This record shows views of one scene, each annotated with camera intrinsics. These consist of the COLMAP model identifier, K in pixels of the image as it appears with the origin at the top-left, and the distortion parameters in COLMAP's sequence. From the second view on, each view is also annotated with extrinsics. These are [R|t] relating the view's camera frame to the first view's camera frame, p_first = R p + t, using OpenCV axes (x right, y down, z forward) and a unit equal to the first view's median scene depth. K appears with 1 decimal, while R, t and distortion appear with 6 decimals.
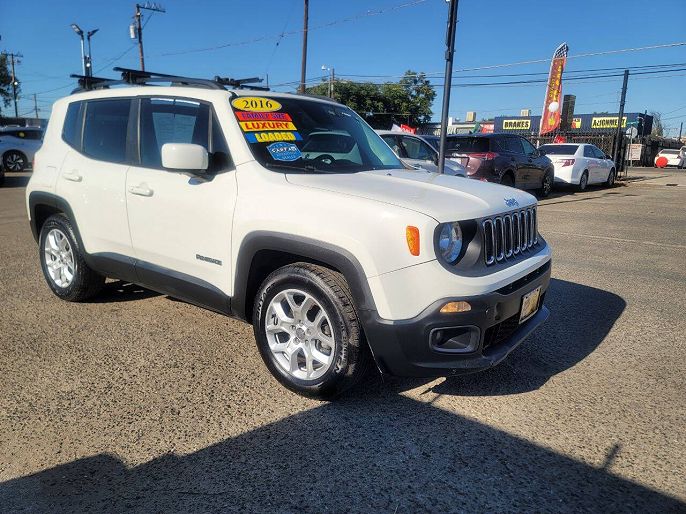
lens RADIAL K [[492.5, 0, 343.0], [0, 492.5, 257.0], [0, 0, 1]] dist [0.041077, -0.002562]
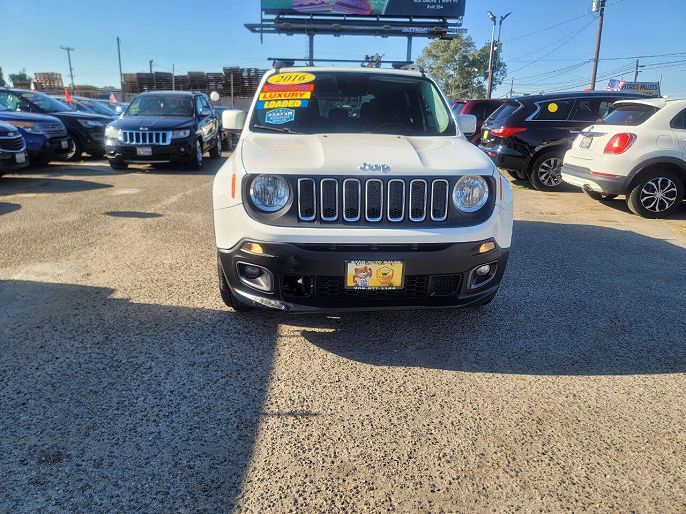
lens RADIAL K [[492.5, 0, 343.0], [0, 492.5, 257.0], [0, 0, 1]] dist [0.041077, -0.002562]
pose [[0.665139, 0.193464, -0.721222, 0.941574], [-0.165216, 0.980045, 0.110523, -0.030552], [0.728212, 0.045644, 0.683830, 0.282139]]
